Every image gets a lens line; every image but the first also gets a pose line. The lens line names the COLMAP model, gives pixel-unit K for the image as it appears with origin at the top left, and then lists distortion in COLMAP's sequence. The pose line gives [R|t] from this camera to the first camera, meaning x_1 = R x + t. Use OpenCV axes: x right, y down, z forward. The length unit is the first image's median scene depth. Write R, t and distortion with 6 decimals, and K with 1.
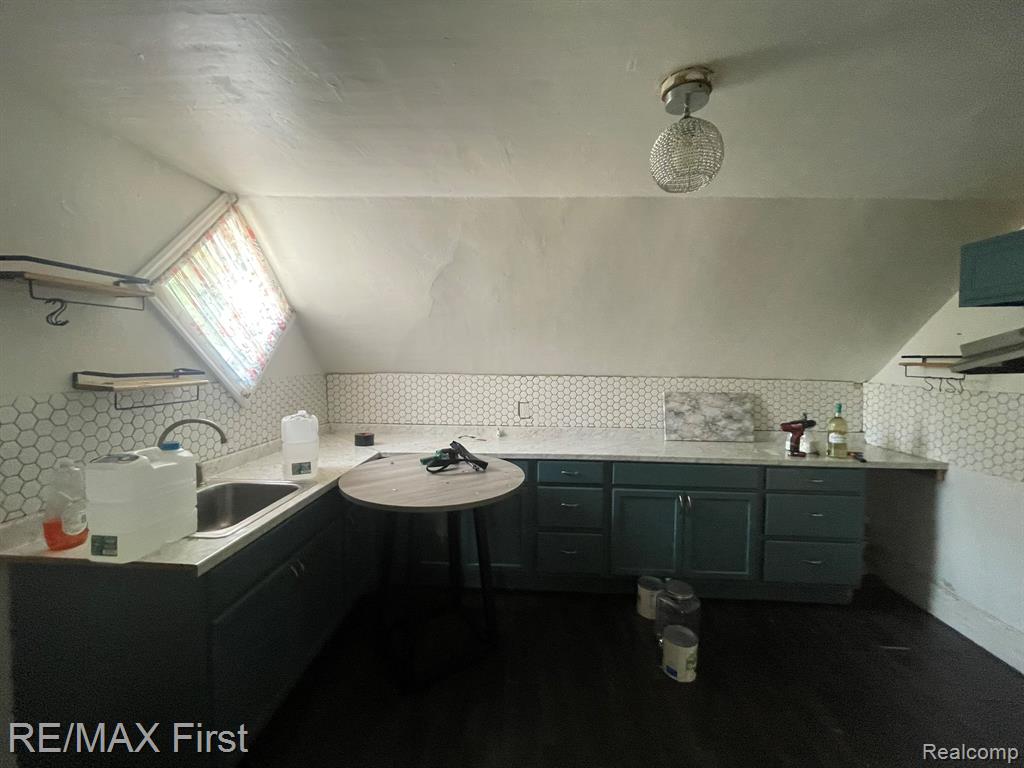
lens RADIAL K [[414.6, 0, 508.1], [0, 414.6, 384.6], [0, 0, 1]] dist [-0.001611, -0.000283]
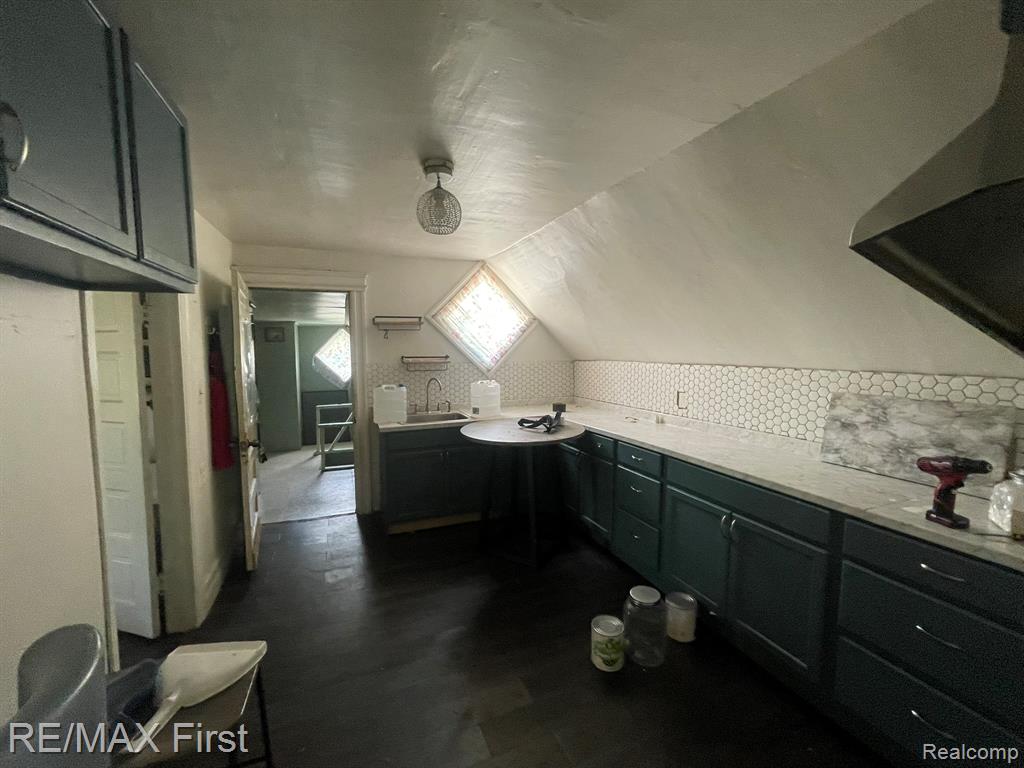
lens RADIAL K [[414.6, 0, 510.1], [0, 414.6, 382.9], [0, 0, 1]] dist [-0.001611, -0.000283]
pose [[0.437014, 0.059226, -0.897502, 0.765962], [-0.044707, 0.998027, 0.044091, -0.003320], [0.898343, 0.020856, 0.438800, 0.223059]]
